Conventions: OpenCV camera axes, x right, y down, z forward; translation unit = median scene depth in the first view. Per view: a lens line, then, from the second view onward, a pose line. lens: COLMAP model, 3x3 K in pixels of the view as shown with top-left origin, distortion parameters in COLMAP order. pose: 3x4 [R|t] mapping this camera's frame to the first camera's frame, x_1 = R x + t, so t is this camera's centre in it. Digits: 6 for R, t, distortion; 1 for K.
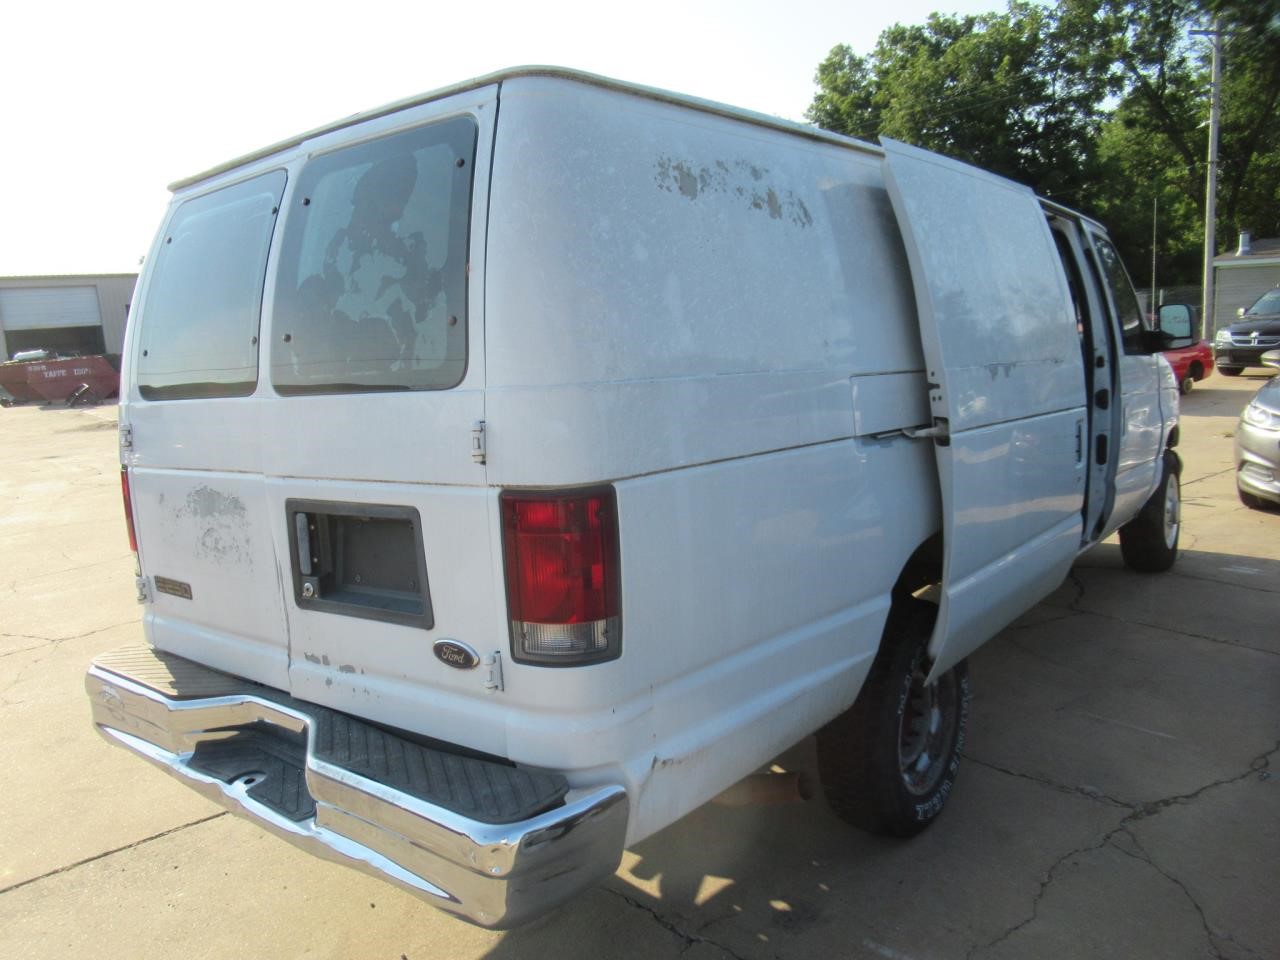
lens RADIAL K [[1017.1, 0, 636.0], [0, 1017.1, 521.0], [0, 0, 1]] dist [-0.006438, -0.054830]
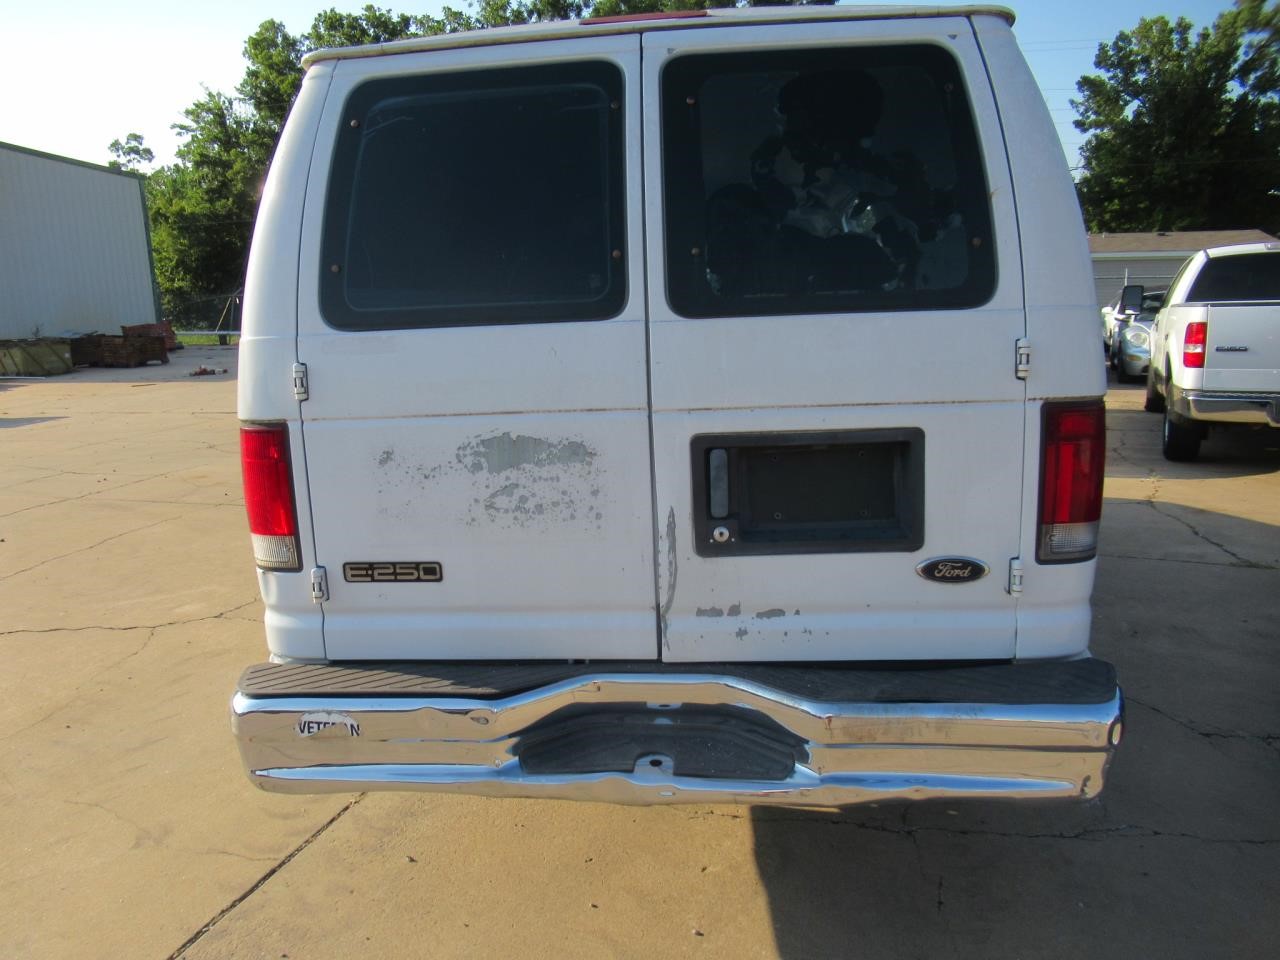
lens RADIAL K [[1020.8, 0, 635.1], [0, 1020.8, 538.6], [0, 0, 1]] dist [0.006877, -0.043277]
pose [[0.816492, -0.086538, 0.570835, -0.847849], [0.079761, 0.996130, 0.036927, 0.029372], [-0.571821, 0.015380, 0.820234, 0.275792]]
